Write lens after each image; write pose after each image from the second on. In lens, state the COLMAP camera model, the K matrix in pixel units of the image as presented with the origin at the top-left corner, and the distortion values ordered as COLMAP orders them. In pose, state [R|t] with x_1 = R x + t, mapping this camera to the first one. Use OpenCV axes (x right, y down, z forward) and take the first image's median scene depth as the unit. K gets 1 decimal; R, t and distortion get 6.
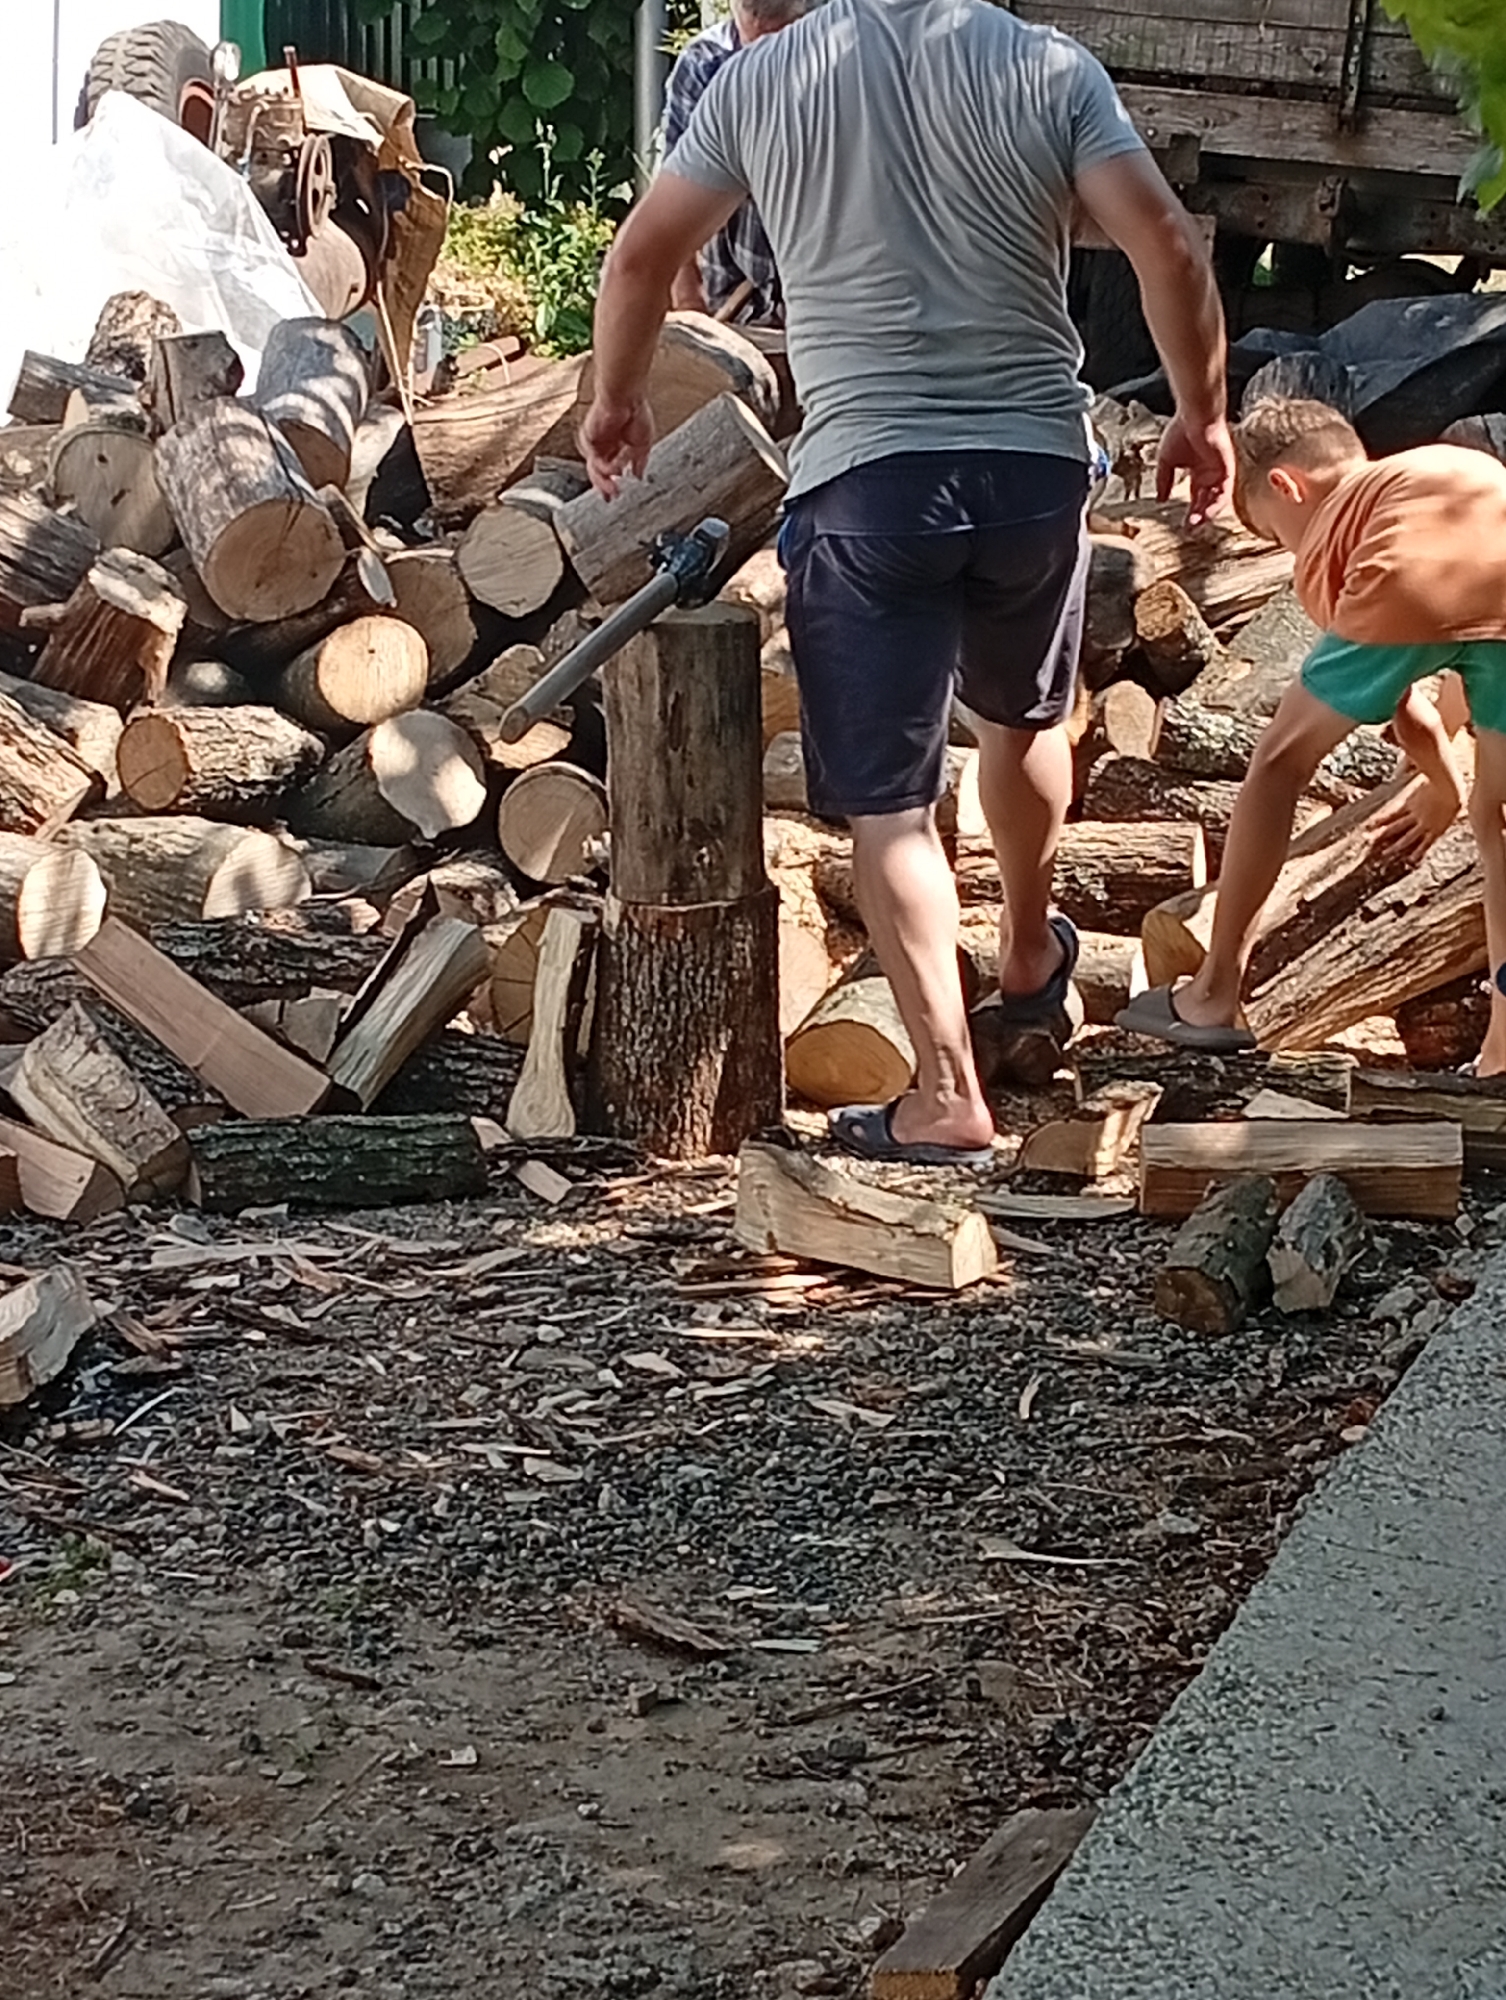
lens RADIAL K [[5223.2, 0, 751.2], [0, 5223.2, 998.4], [0, 0, 1]] dist [0.120649, 0.000000]
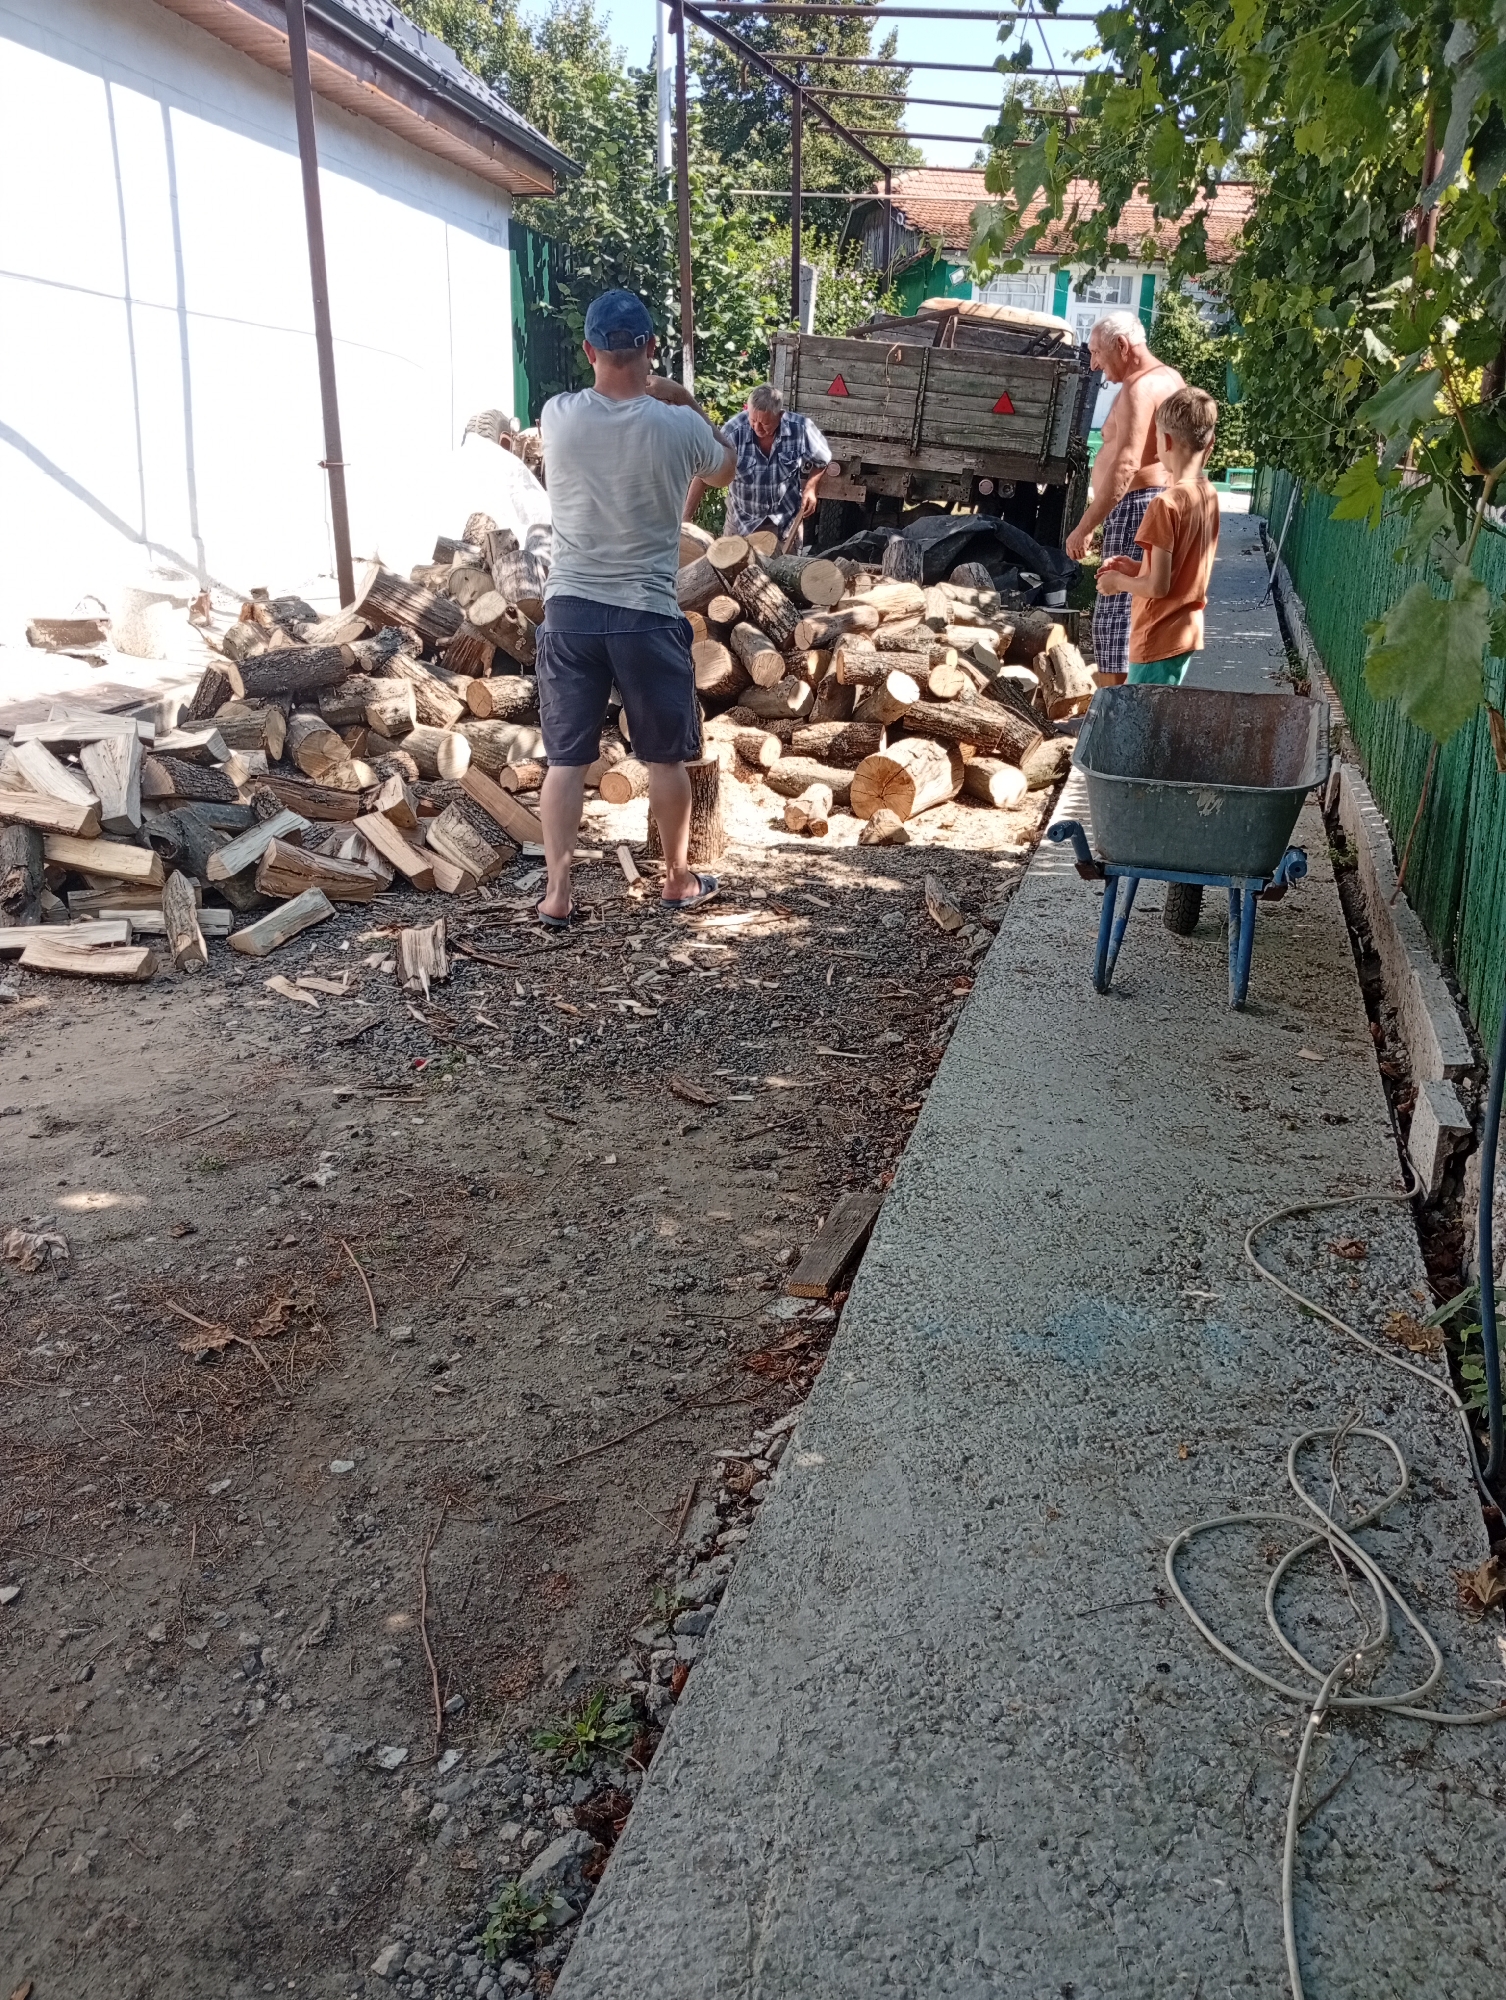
lens RADIAL K [[1582.1, 0, 765.2], [0, 1582.1, 1009.2], [0, 0, 1]] dist [0.099267, -0.002375]
pose [[0.999029, -0.003413, 0.043917, -0.013776], [-0.004068, 0.985587, 0.169120, -0.041332], [-0.043861, -0.169135, 0.984616, 0.253202]]
